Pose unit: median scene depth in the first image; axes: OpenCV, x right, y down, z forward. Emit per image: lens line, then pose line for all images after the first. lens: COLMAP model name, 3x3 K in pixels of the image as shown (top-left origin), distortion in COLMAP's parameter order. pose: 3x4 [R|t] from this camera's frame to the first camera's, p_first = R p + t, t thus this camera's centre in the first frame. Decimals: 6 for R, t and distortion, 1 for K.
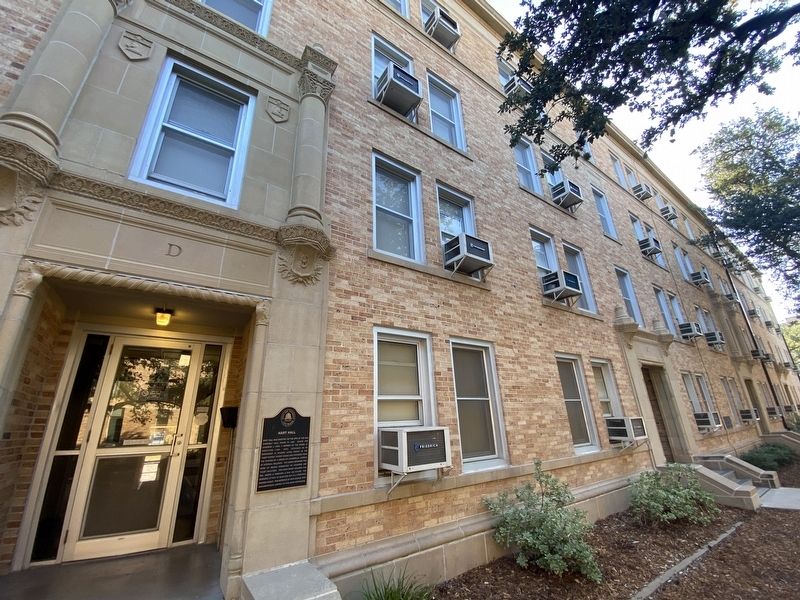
lens RADIAL K [[323.5, 0, 399.8], [0, 323.5, 298.3], [0, 0, 1]] dist [-0.011668, -0.000178]
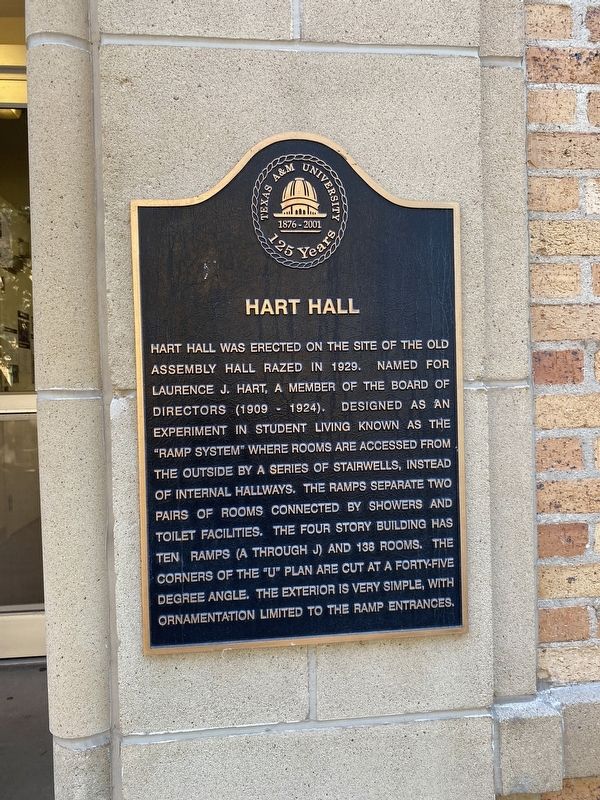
lens RADIAL K [[611.7, 0, 299.9], [0, 611.7, 399.4], [0, 0, 1]] dist [0.048350, -0.034006]
pose [[0.878642, 0.015082, -0.477243, -0.213809], [0.163641, 0.929459, 0.330648, 0.360062], [0.448564, -0.368618, 0.814193, 0.746735]]
